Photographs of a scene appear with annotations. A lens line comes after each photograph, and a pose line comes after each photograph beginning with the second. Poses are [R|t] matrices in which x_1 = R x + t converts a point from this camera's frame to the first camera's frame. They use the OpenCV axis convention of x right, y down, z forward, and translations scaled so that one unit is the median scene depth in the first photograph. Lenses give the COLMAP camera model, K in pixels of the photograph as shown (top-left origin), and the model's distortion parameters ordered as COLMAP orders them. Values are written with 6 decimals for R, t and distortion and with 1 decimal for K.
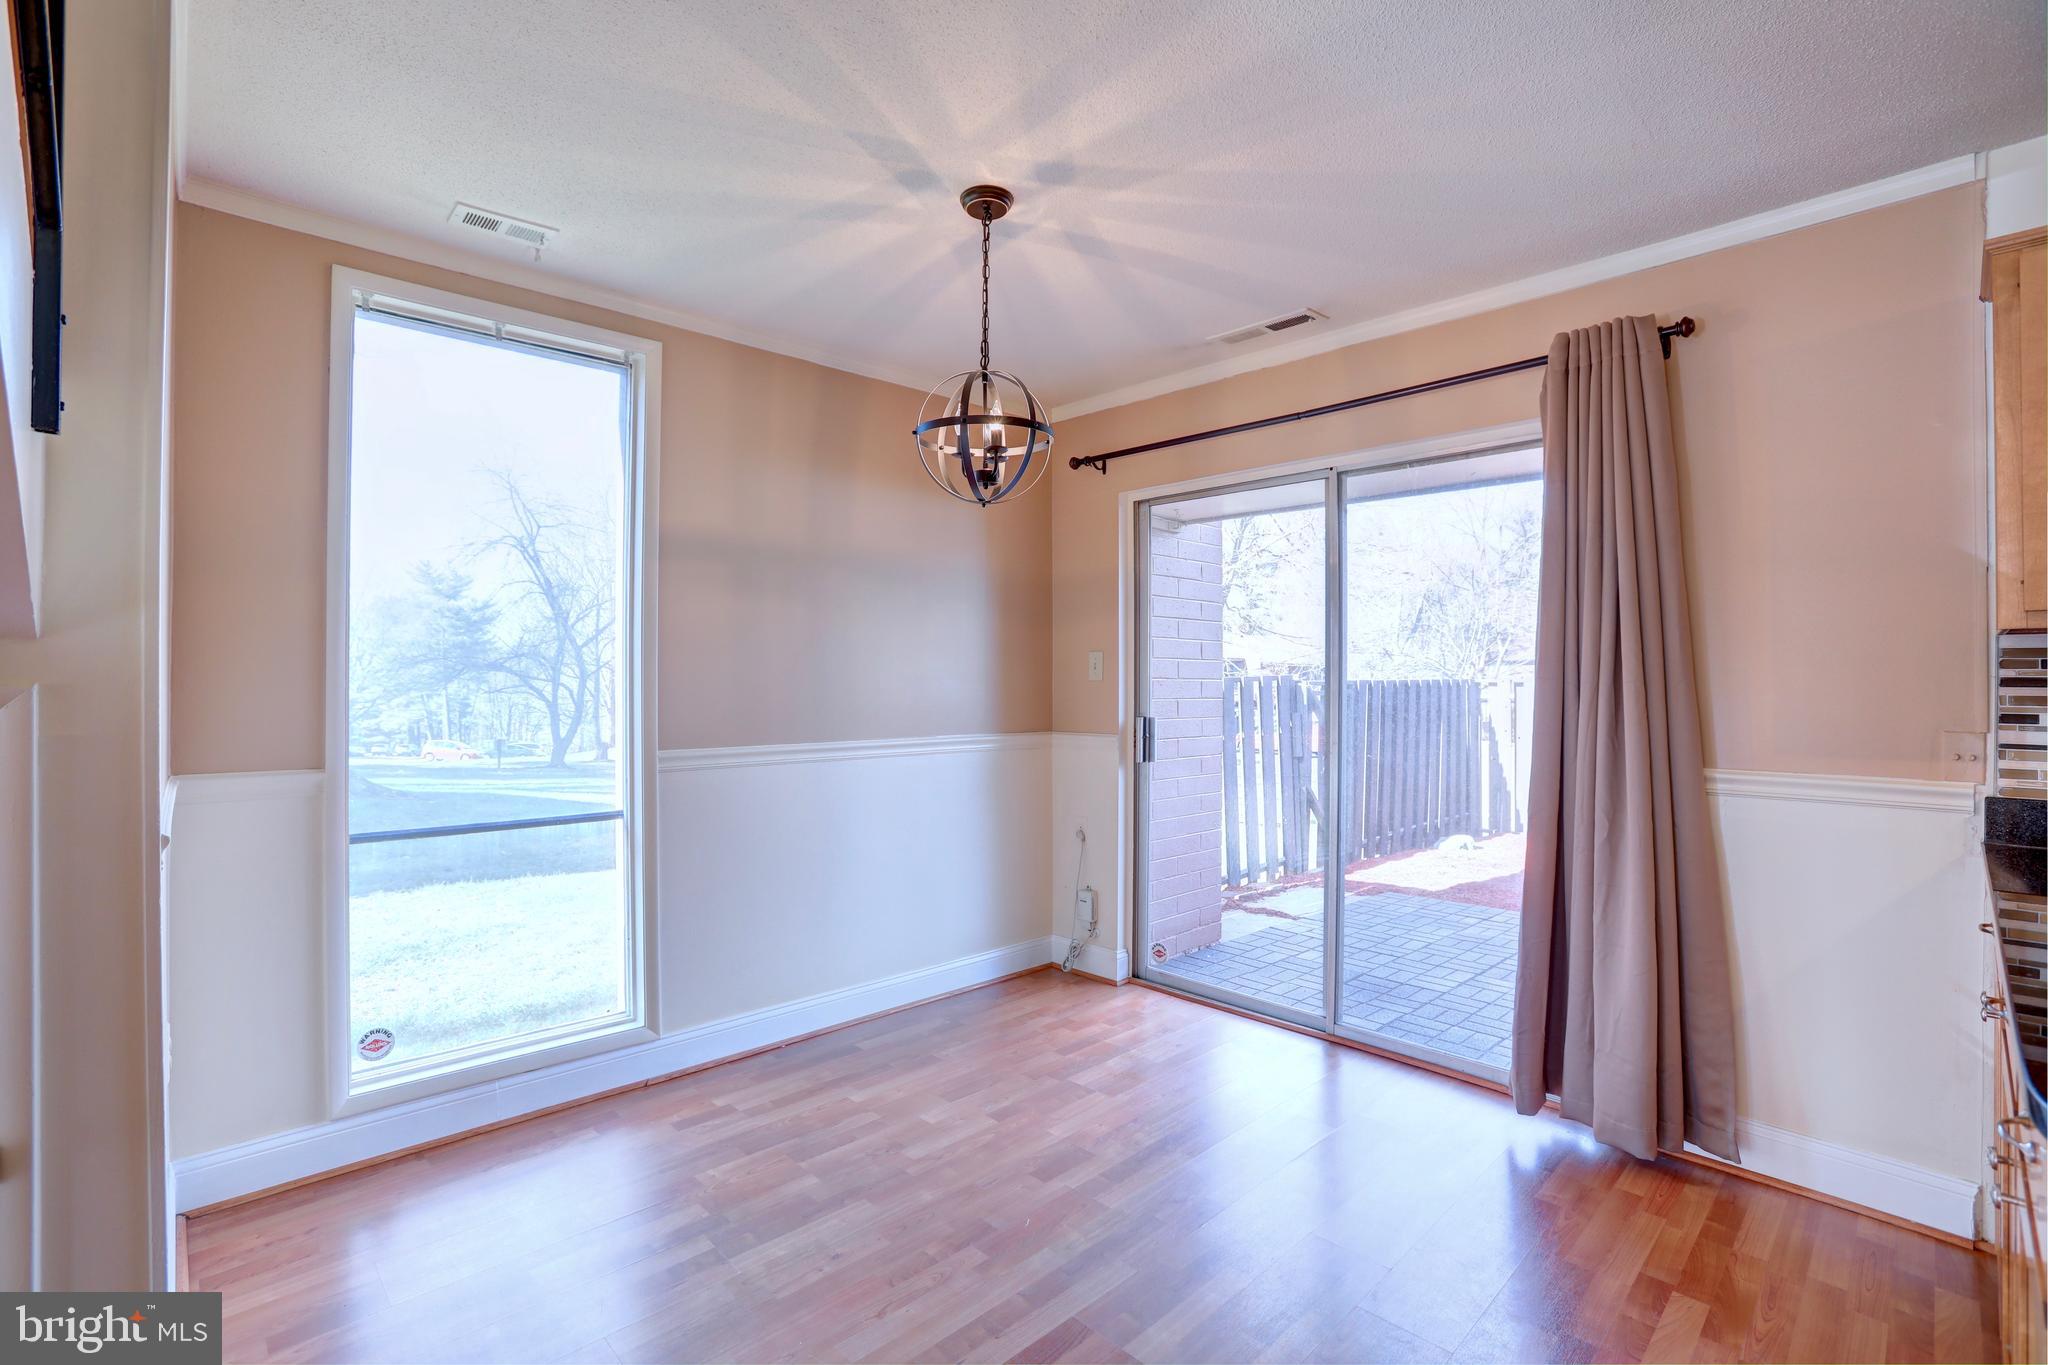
lens RADIAL K [[954.3, 0, 1010.1], [0, 954.3, 680.6], [0, 0, 1]] dist [-0.080246, 0.036857]
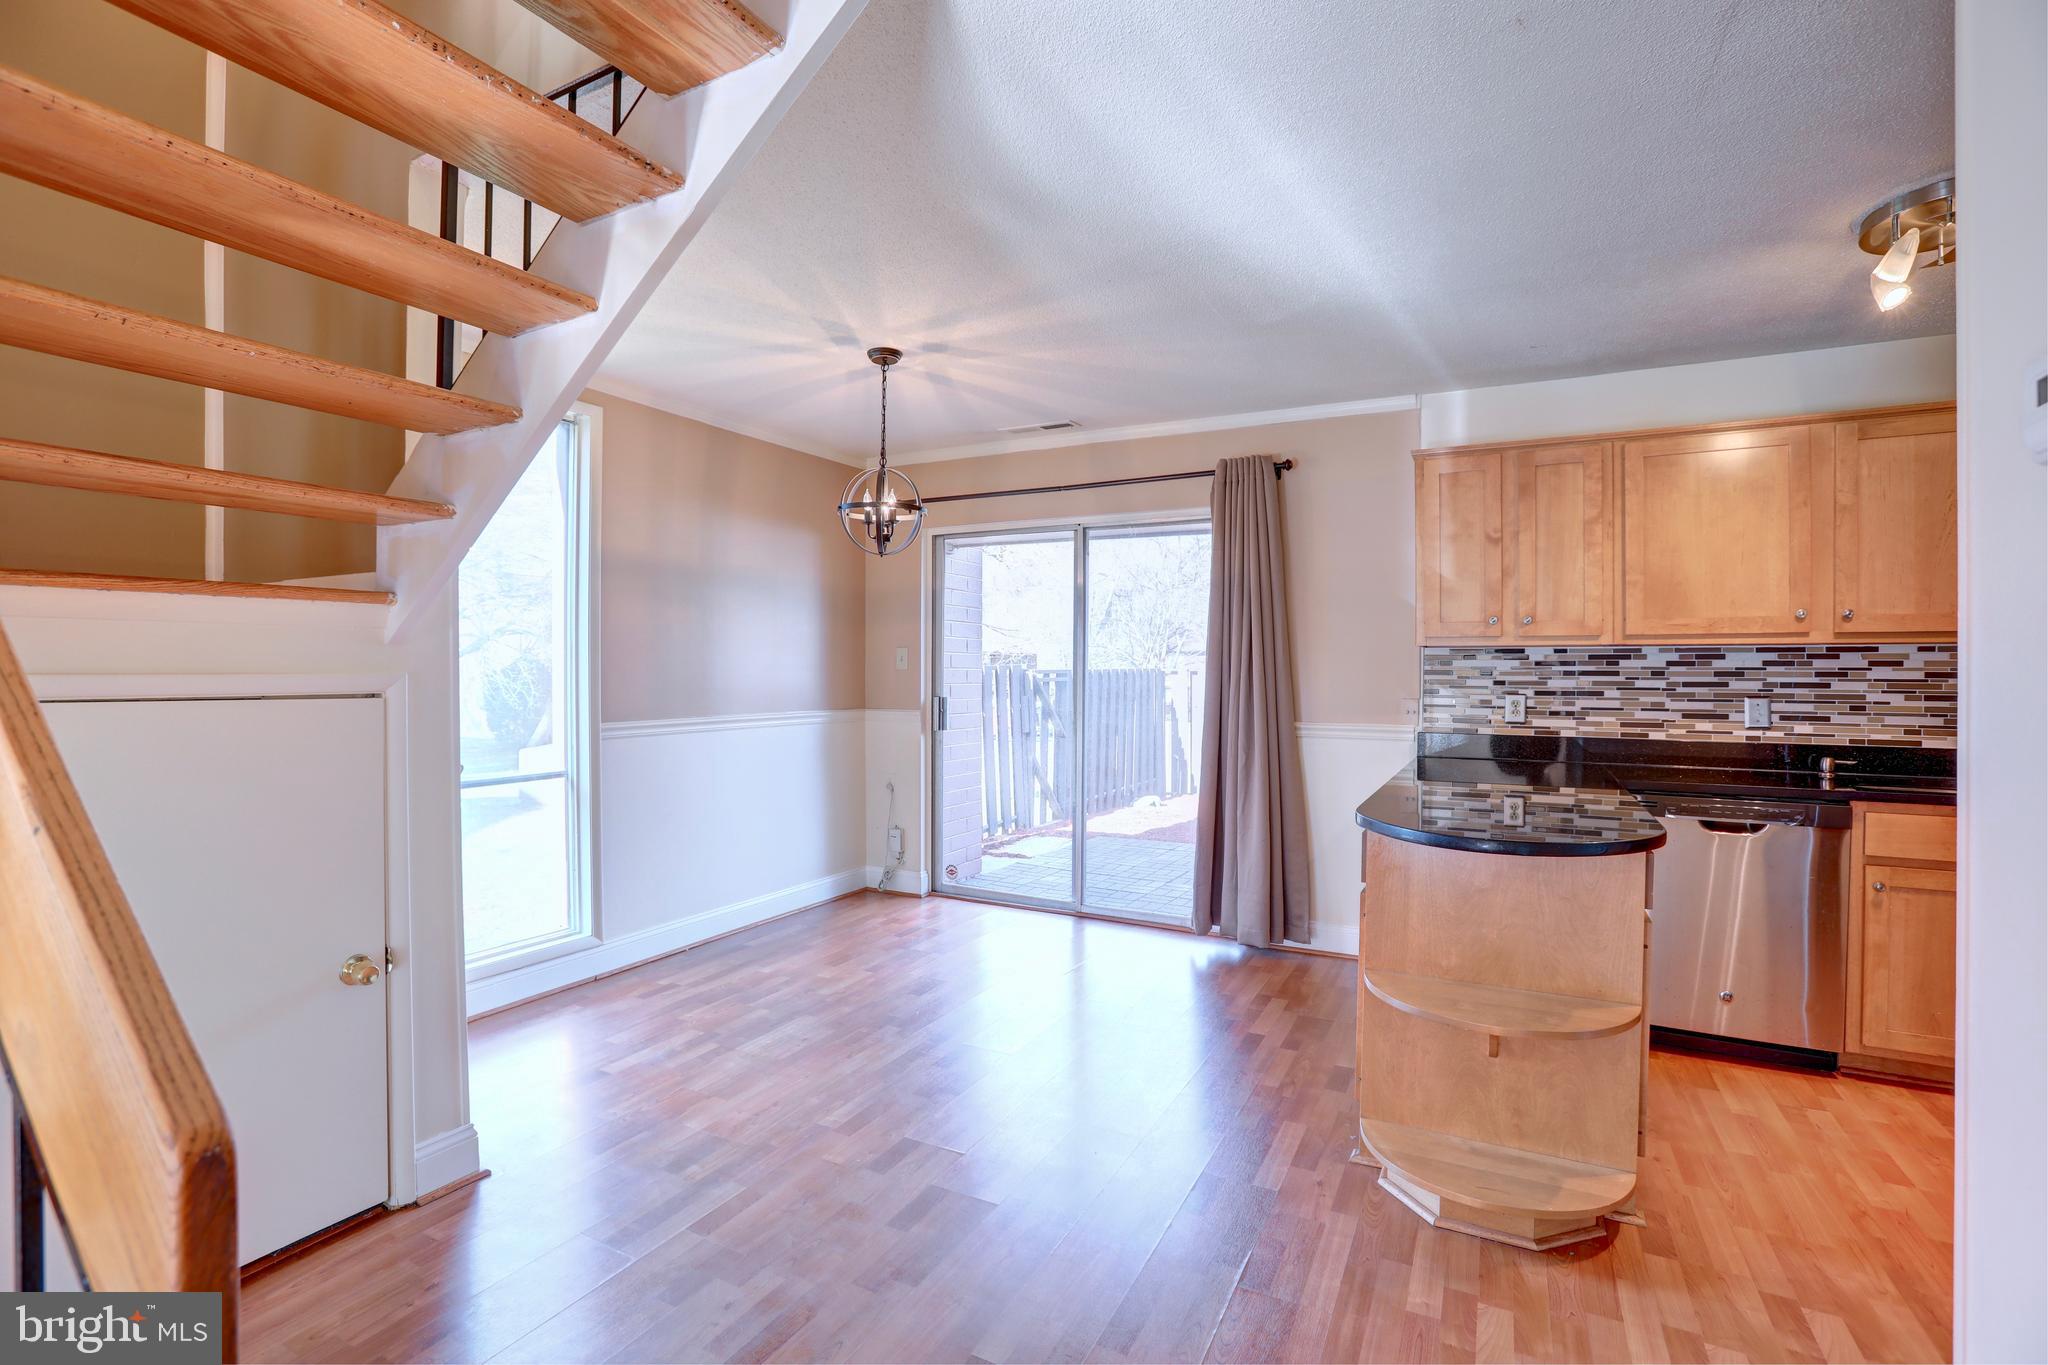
lens RADIAL K [[924.0, 0, 1027.1], [0, 924.0, 678.8], [0, 0, 1]] dist [-0.080084, 0.033198]
pose [[0.949106, -0.000392, 0.314955, -0.217669], [-0.003344, 0.999930, 0.011321, -0.002732], [-0.314938, -0.011798, 0.949039, -0.388516]]
